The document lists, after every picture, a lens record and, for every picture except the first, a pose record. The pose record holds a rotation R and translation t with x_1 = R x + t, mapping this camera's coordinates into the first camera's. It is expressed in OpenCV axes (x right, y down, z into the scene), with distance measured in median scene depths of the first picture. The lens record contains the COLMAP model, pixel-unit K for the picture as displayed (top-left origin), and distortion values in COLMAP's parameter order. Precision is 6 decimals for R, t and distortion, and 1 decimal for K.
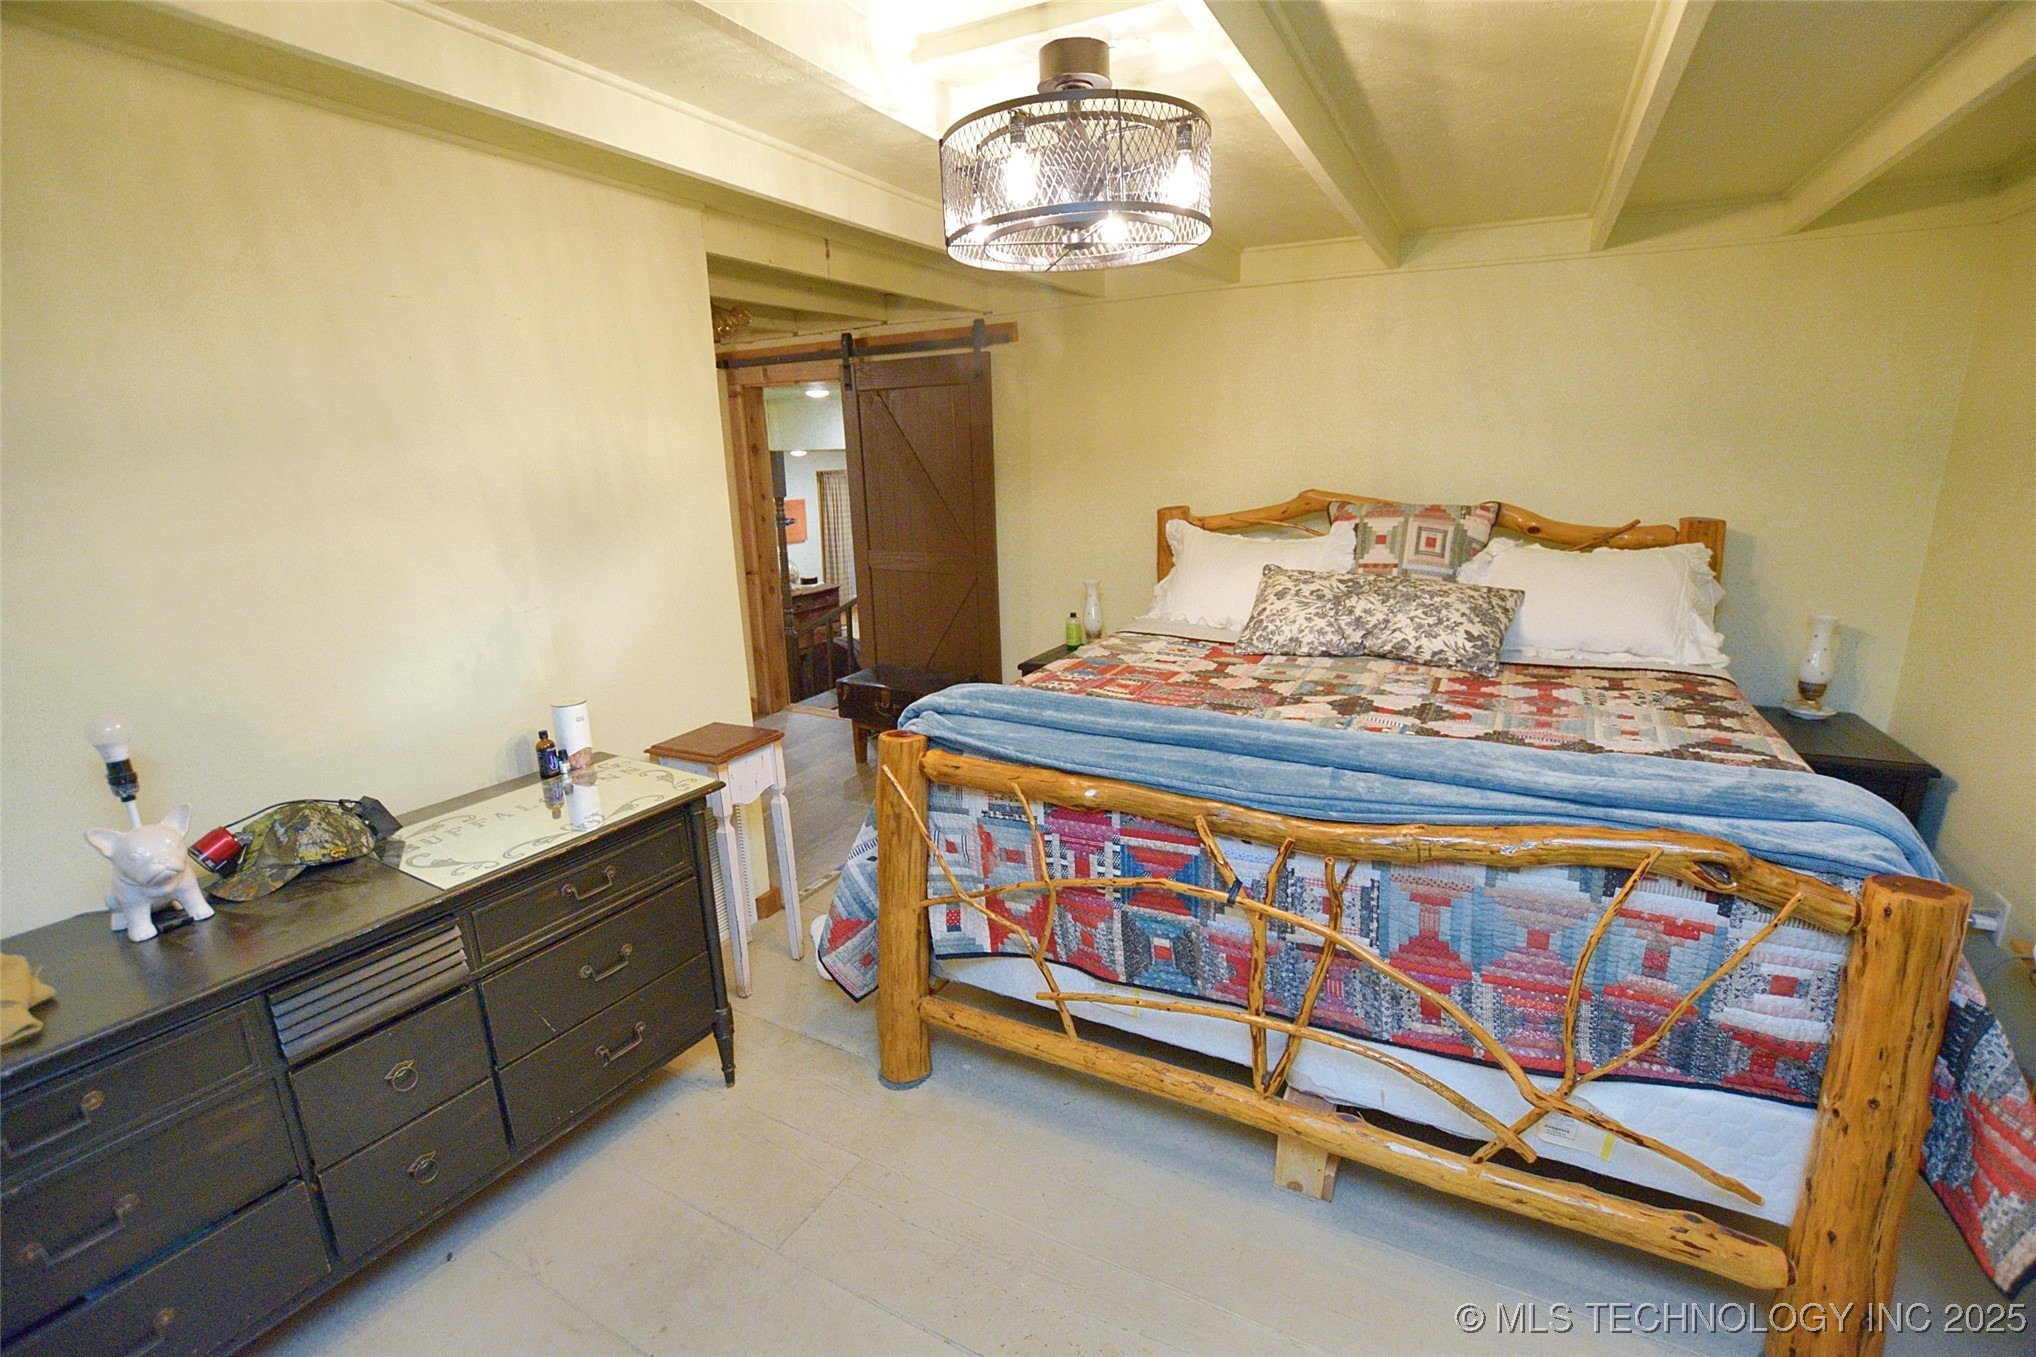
lens RADIAL K [[897.2, 0, 1021.3], [0, 897.2, 673.4], [0, 0, 1]] dist [-0.036328, 0.008086]
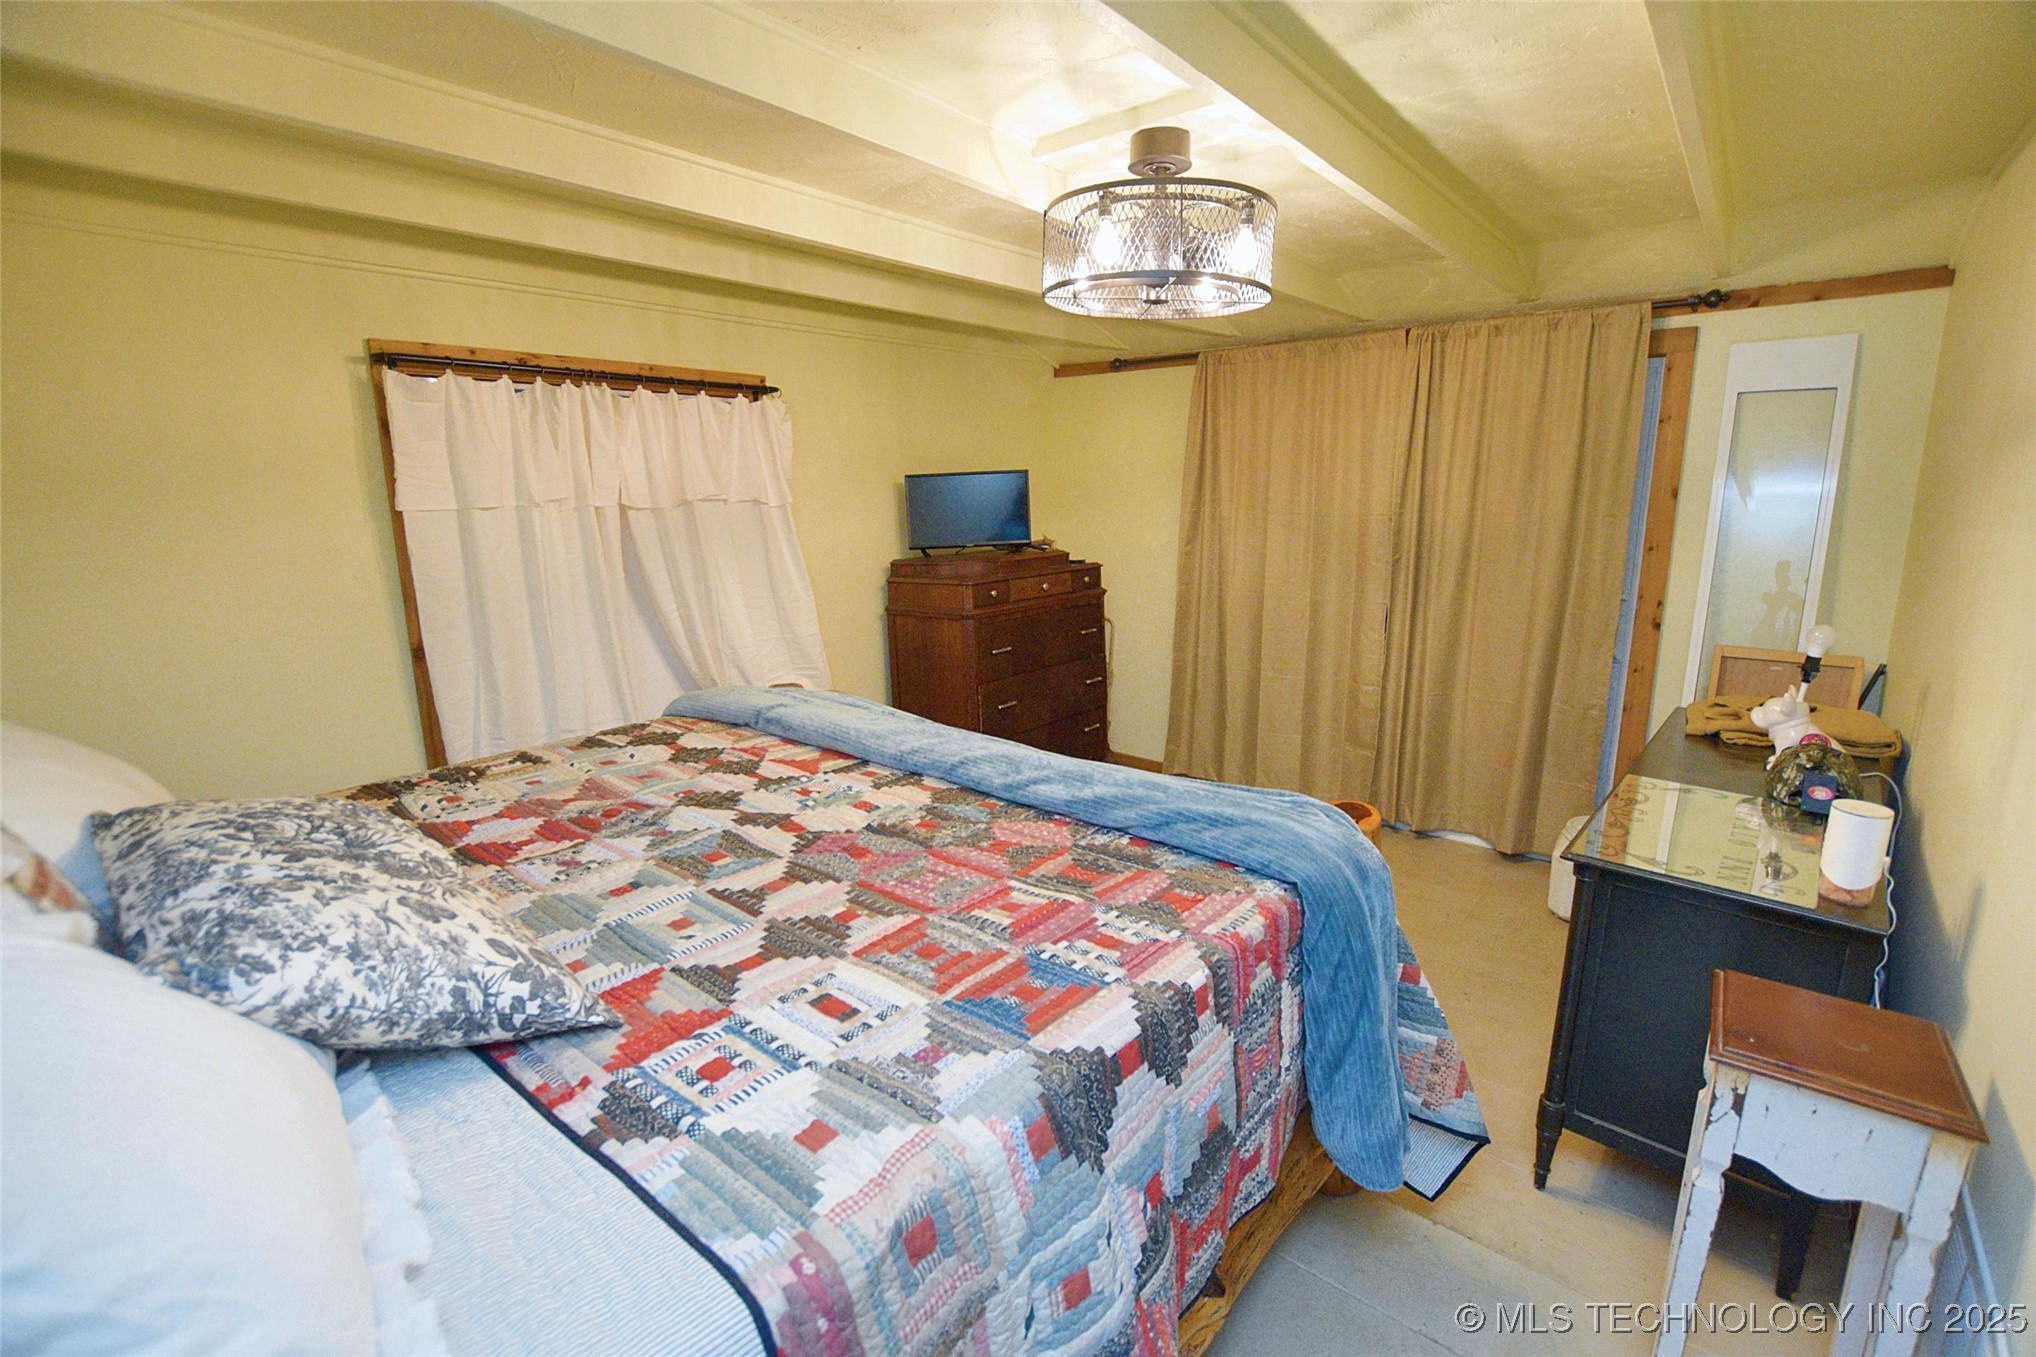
lens RADIAL K [[897.2, 0, 1021.3], [0, 897.2, 673.4], [0, 0, 1]] dist [-0.036328, 0.008086]
pose [[-0.979991, -0.009325, 0.198821, 0.000077], [0.078504, 0.899817, 0.429147, -0.345522], [-0.182904, 0.436168, -0.881081, 1.403613]]
